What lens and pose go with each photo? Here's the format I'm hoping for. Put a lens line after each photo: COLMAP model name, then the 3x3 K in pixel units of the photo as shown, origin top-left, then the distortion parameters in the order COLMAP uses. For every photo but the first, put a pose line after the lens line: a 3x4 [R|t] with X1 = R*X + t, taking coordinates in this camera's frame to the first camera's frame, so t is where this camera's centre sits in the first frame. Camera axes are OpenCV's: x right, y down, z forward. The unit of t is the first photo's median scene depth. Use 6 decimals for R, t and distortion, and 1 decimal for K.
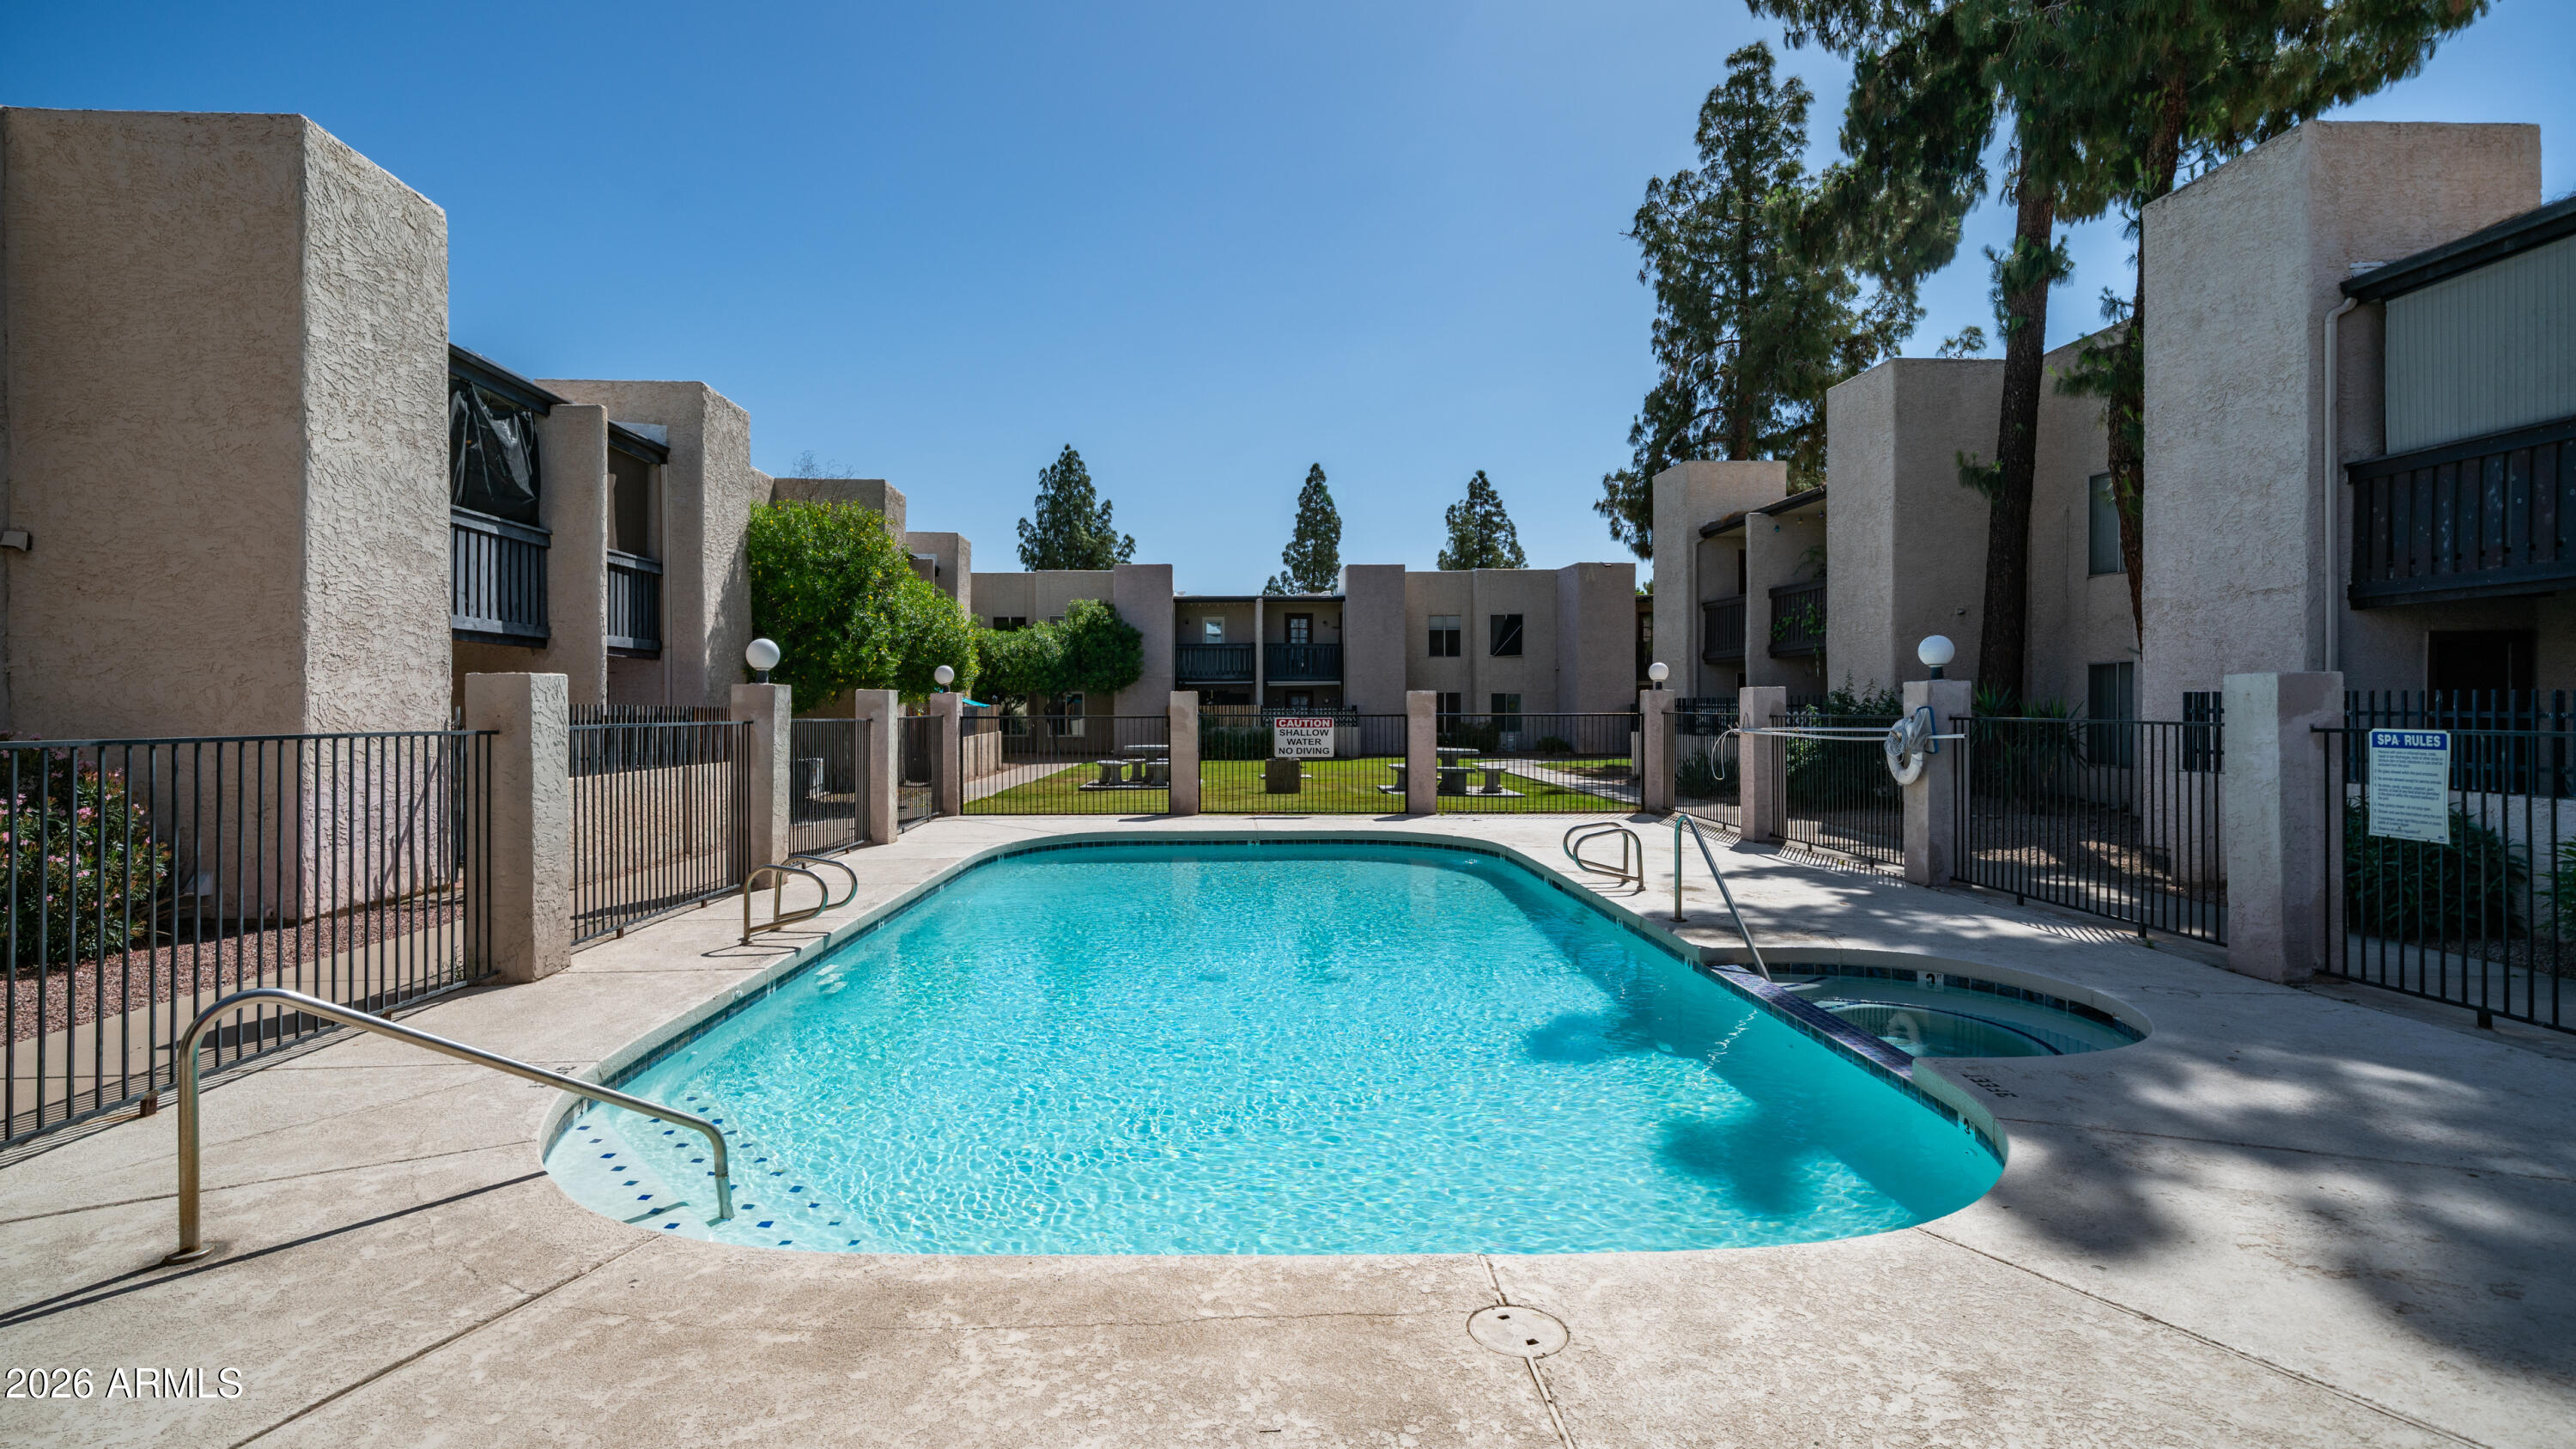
lens RADIAL K [[1201.7, 0, 1263.2], [0, 1201.7, 702.6], [0, 0, 1]] dist [0.001448, 0.000210]
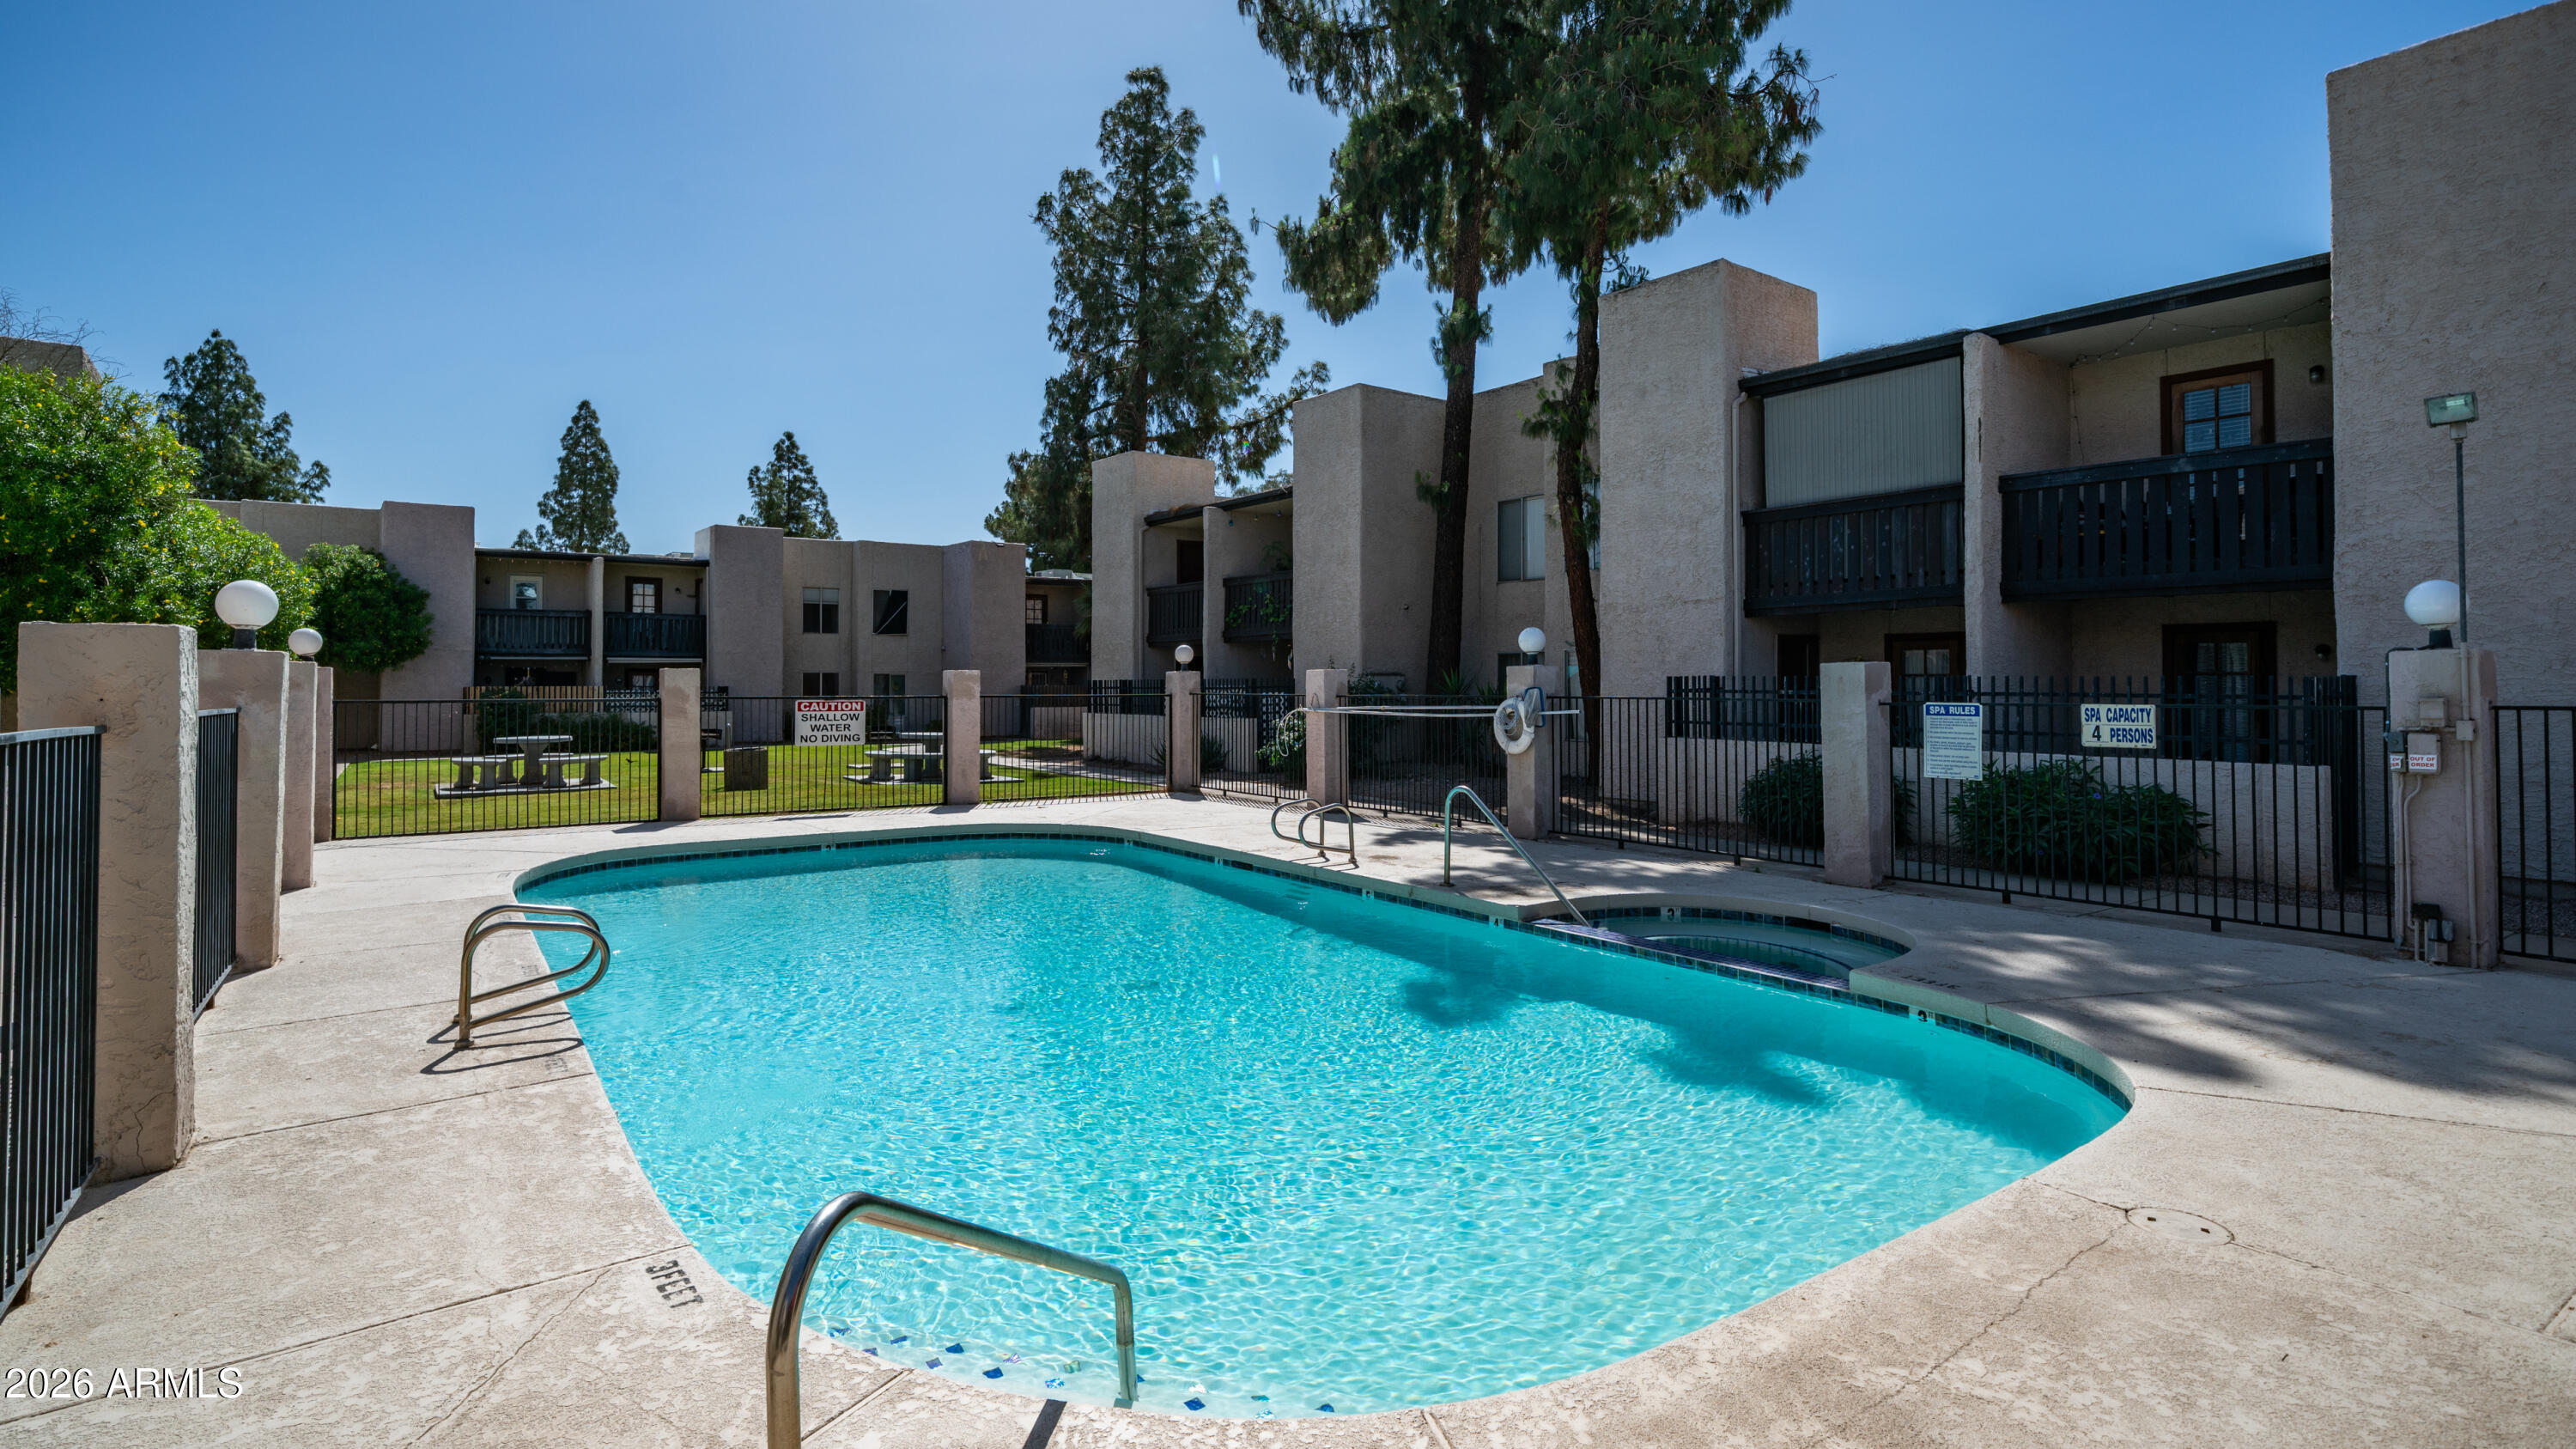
lens RADIAL K [[1225.3, 0, 1285.5], [0, 1225.3, 657.4], [0, 0, 1]] dist [0.000956, 0.000439]
pose [[0.825554, 0.014781, 0.564130, -0.203023], [-0.002316, 0.999737, -0.022805, 0.001267], [-0.564319, 0.017520, 0.825371, 0.087949]]
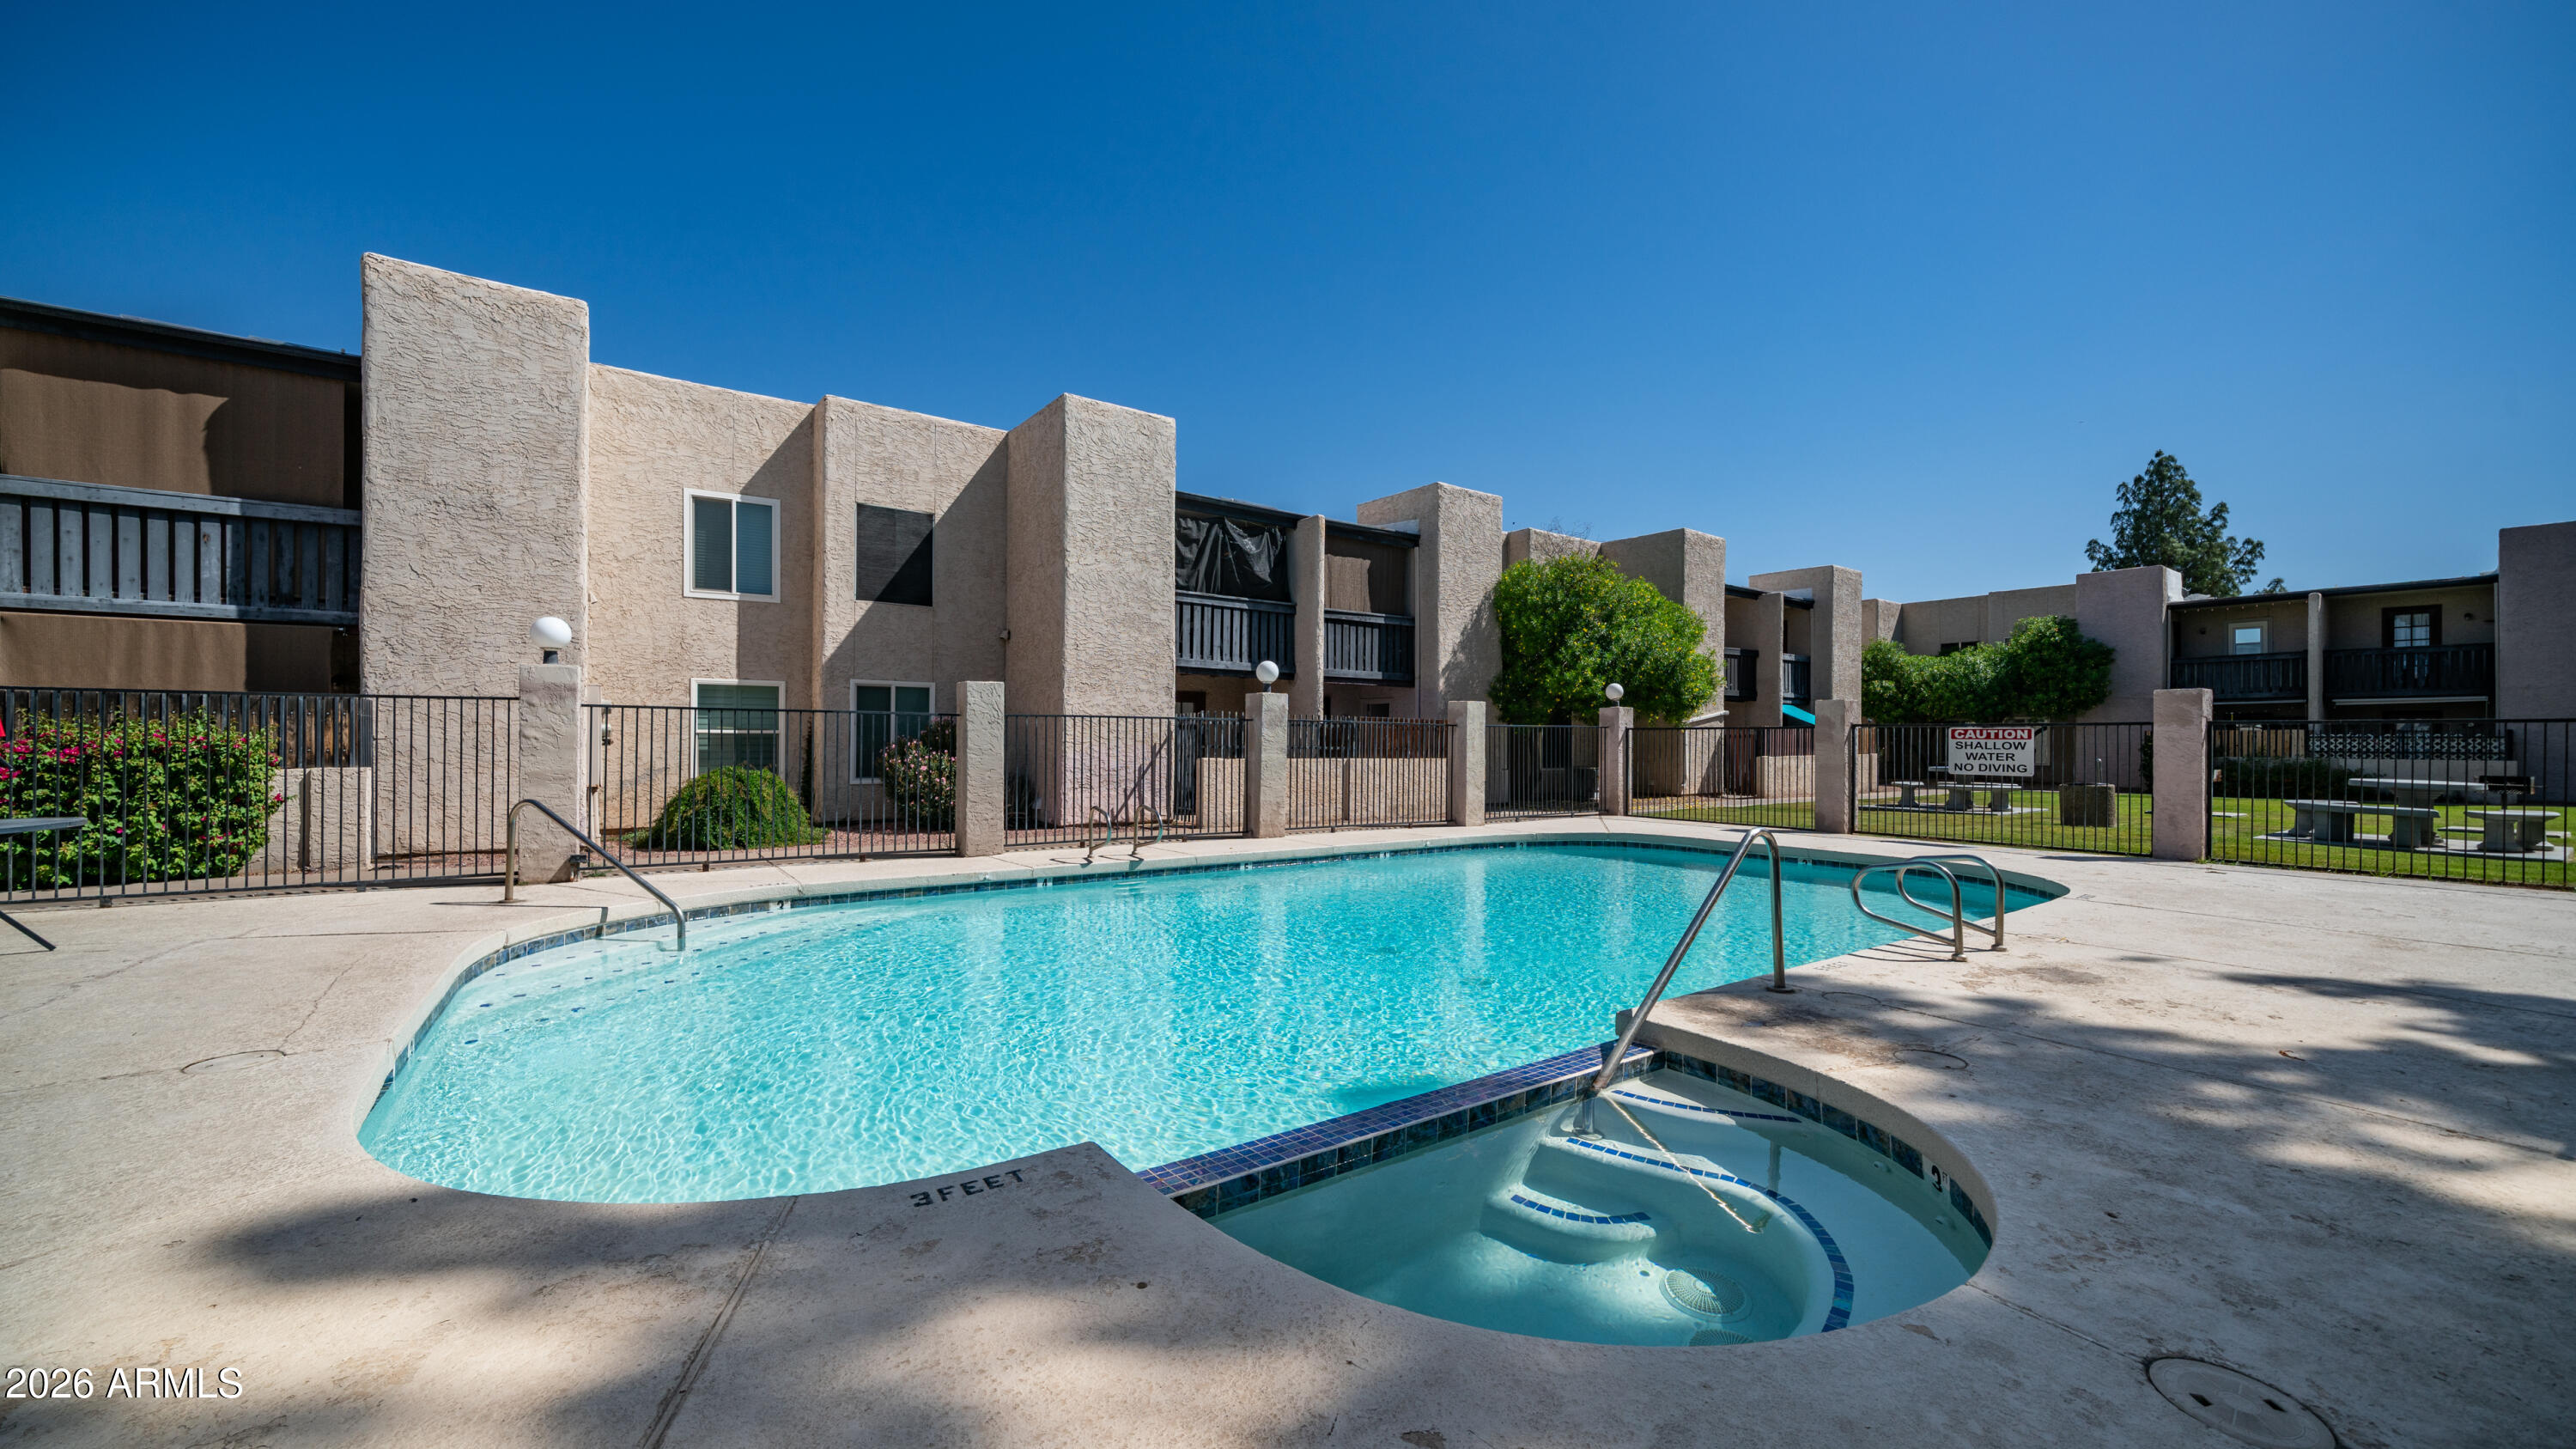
lens RADIAL K [[959.0, 0, 1288.0], [0, 959.0, 724.5], [0, 0, 1]] dist [-0.001302, -0.000112]
pose [[0.556634, -0.009359, -0.830705, 0.326550], [-0.004055, 0.999894, -0.013983, 0.022787], [0.830748, 0.011152, 0.556537, 0.246531]]
